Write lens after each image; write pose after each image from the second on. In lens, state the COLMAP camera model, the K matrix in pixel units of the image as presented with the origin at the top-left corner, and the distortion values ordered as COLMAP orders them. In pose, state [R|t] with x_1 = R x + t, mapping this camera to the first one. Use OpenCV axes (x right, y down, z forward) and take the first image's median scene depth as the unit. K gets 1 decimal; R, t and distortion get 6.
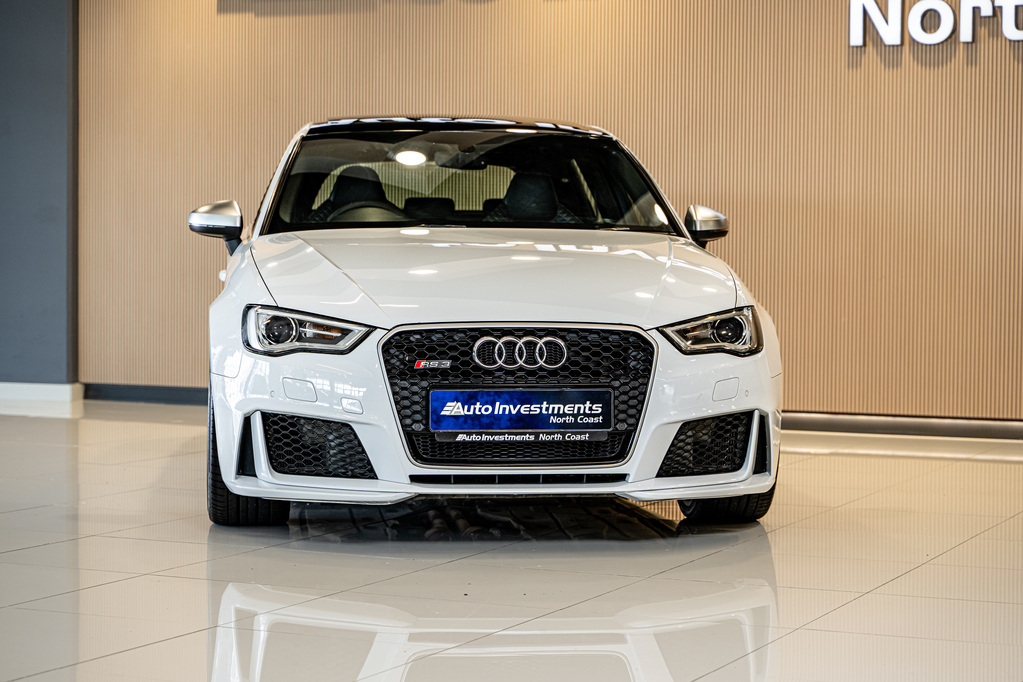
lens RADIAL K [[2170.8, 0, 511.5], [0, 2170.8, 341.0], [0, 0, 1]] dist [-0.018783, 0.185108]
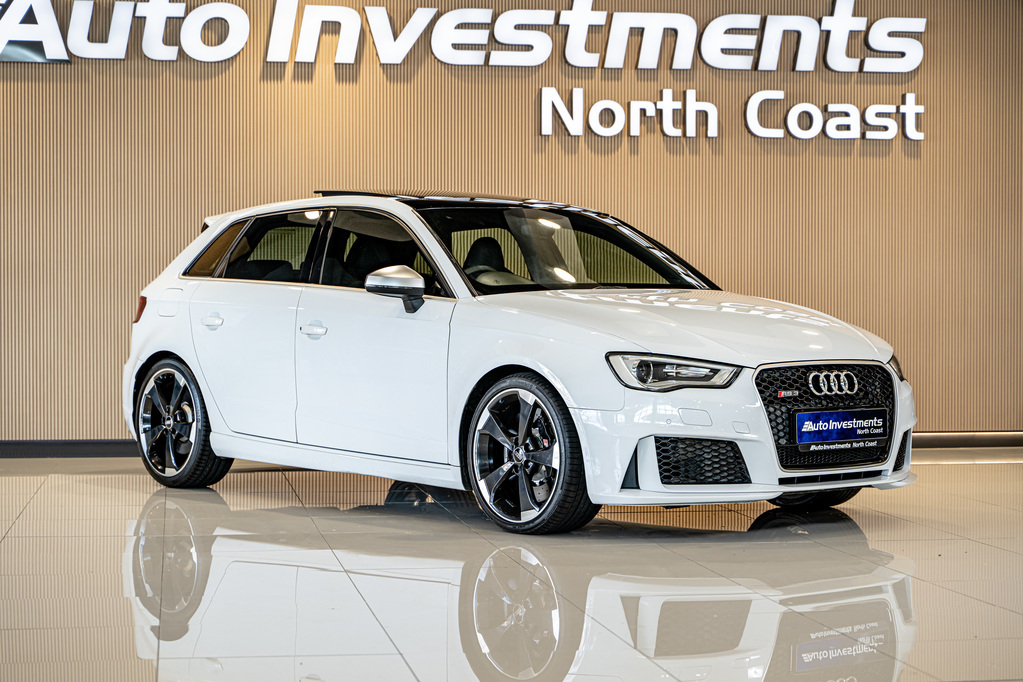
lens RADIAL K [[2170.8, 0, 511.5], [0, 2170.8, 341.0], [0, 0, 1]] dist [-0.018783, 0.185108]
pose [[0.830948, -0.017381, 0.556079, -0.907286], [0.028663, 0.999522, -0.011591, -0.010723], [-0.555611, 0.025570, 0.831049, -0.004172]]
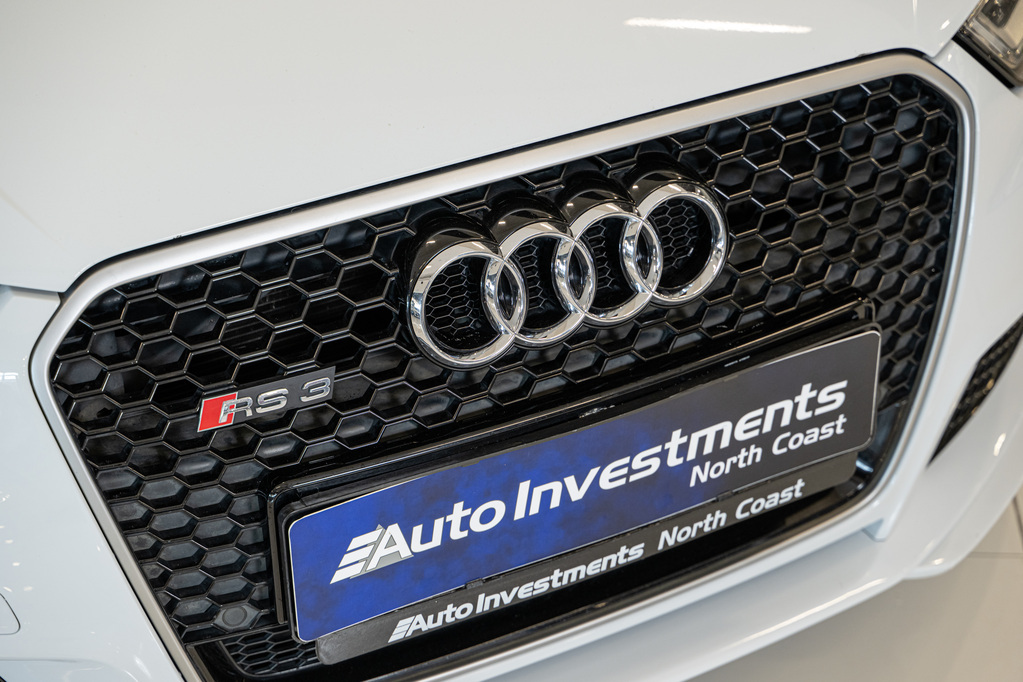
lens RADIAL K [[2170.8, 0, 511.5], [0, 2170.8, 341.0], [0, 0, 1]] dist [-0.018783, 0.185108]
pose [[0.928195, -0.214892, 0.303769, -0.084543], [0.024031, 0.849292, 0.527376, -0.126374], [-0.371317, -0.482208, 0.793473, 0.791747]]
